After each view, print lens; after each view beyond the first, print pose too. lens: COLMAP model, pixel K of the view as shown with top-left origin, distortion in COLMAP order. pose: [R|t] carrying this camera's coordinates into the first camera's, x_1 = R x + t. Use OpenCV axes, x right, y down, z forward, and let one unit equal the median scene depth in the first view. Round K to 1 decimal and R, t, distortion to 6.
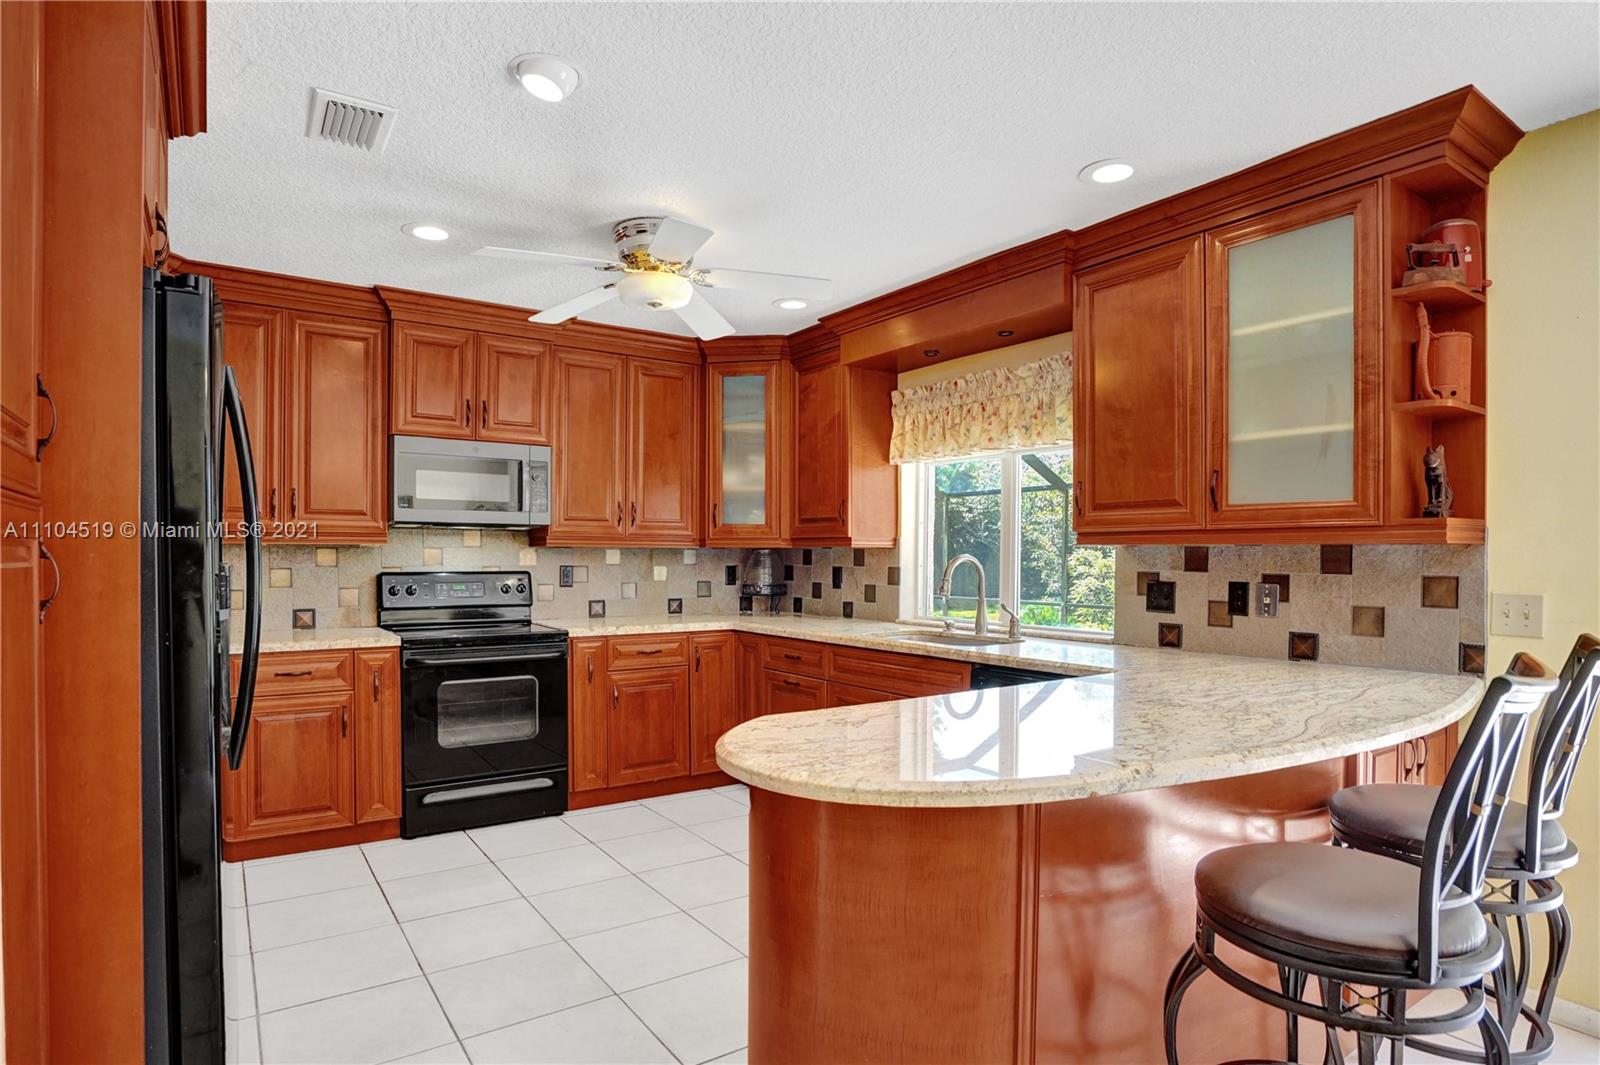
lens RADIAL K [[884.3, 0, 801.2], [0, 884.3, 550.3], [0, 0, 1]] dist [-0.007452, -0.001615]
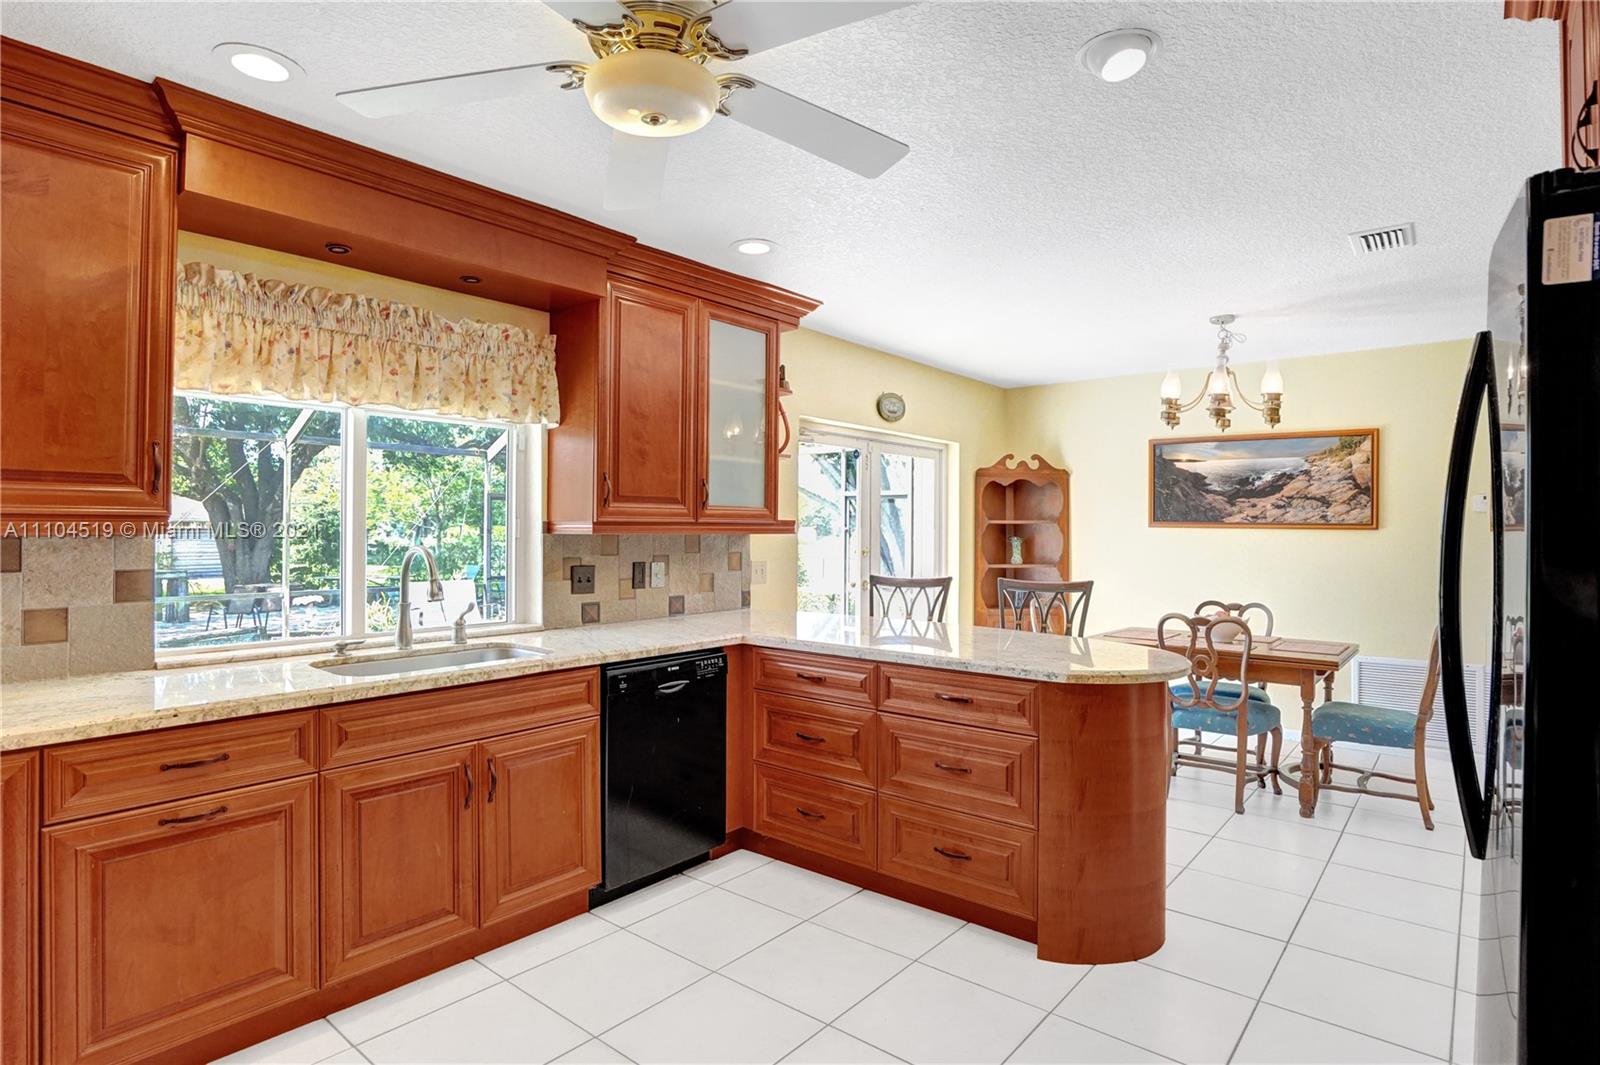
lens RADIAL K [[832.6, 0, 829.4], [0, 832.6, 534.0], [0, 0, 1]] dist [-0.002082, -0.000303]
pose [[-0.280958, -0.001773, 0.959719, -0.471571], [-0.000576, 0.999998, 0.001678, -0.004853], [-0.959720, -0.000082, -0.280958, 0.683521]]
